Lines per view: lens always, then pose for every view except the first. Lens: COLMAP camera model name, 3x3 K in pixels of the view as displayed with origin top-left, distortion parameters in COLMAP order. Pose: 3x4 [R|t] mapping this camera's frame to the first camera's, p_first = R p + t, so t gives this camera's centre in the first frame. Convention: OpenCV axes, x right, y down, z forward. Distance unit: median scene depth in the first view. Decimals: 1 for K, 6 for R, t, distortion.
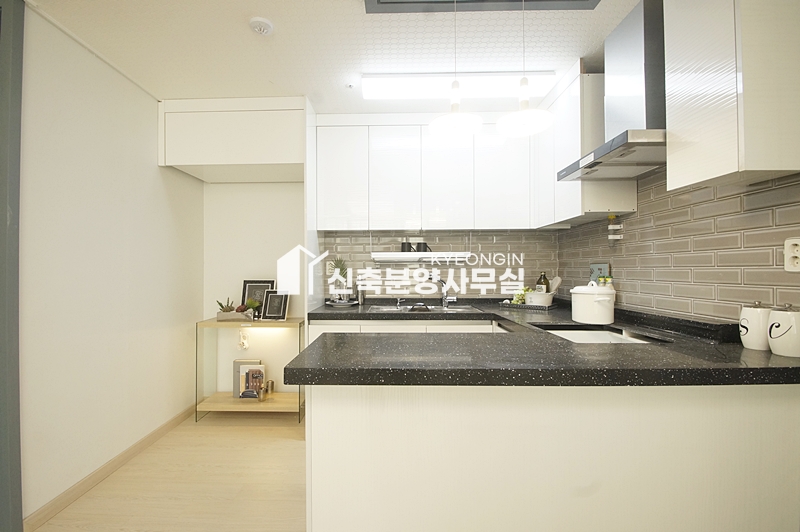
lens RADIAL K [[354.1, 0, 380.2], [0, 354.1, 268.8], [0, 0, 1]] dist [-0.006343, -0.001651]
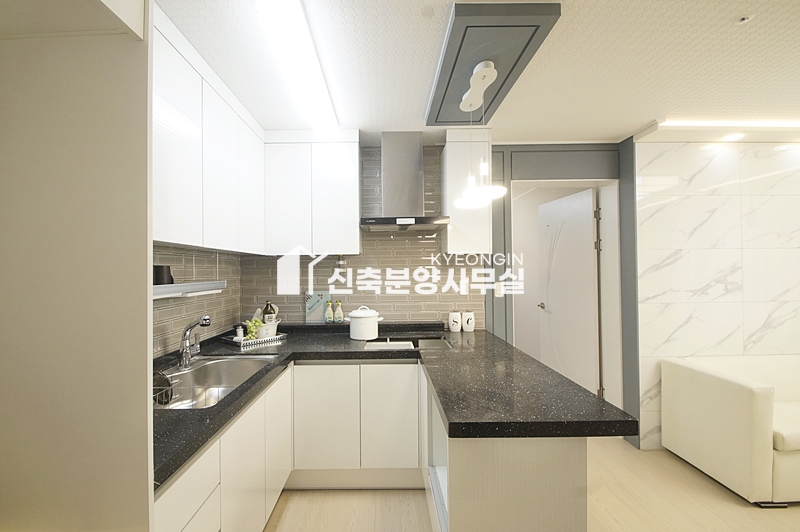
lens RADIAL K [[354.1, 0, 399.3], [0, 354.1, 267.7], [0, 0, 1]] dist [-0.006343, -0.001651]
pose [[-0.075305, 0.015306, 0.997043, -0.467927], [0.008488, 0.999856, -0.014708, -0.057952], [-0.997124, 0.007355, -0.075424, 0.659319]]
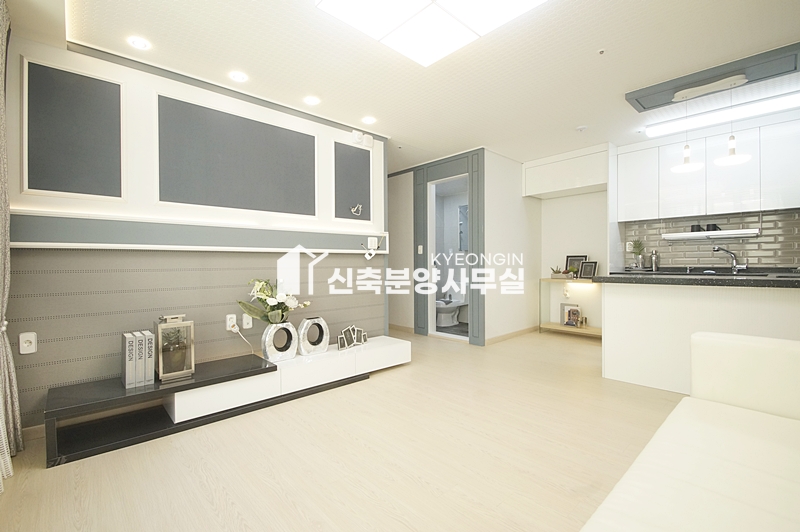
lens RADIAL K [[354.1, 0, 386.6], [0, 354.1, 268.4], [0, 0, 1]] dist [-0.006343, -0.001651]
pose [[0.698572, 0.006266, -0.715512, 0.217174], [0.012762, 0.999694, 0.021214, 0.048472], [0.715426, -0.023951, 0.698278, -0.790008]]
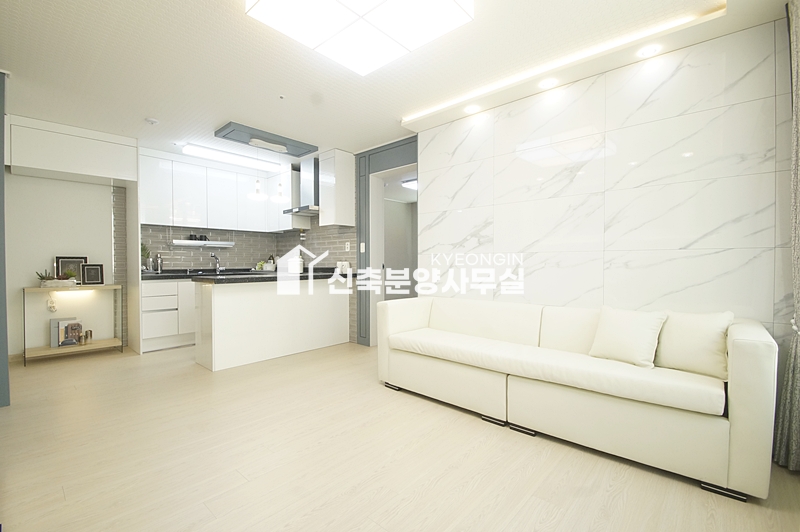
lens RADIAL K [[354.1, 0, 393.7], [0, 354.1, 270.6], [0, 0, 1]] dist [-0.006343, -0.001651]
pose [[0.643782, -0.015249, 0.765057, -0.598825], [-0.001084, 0.999782, 0.020840, 0.058604], [-0.765208, -0.014246, 0.643625, -0.785226]]
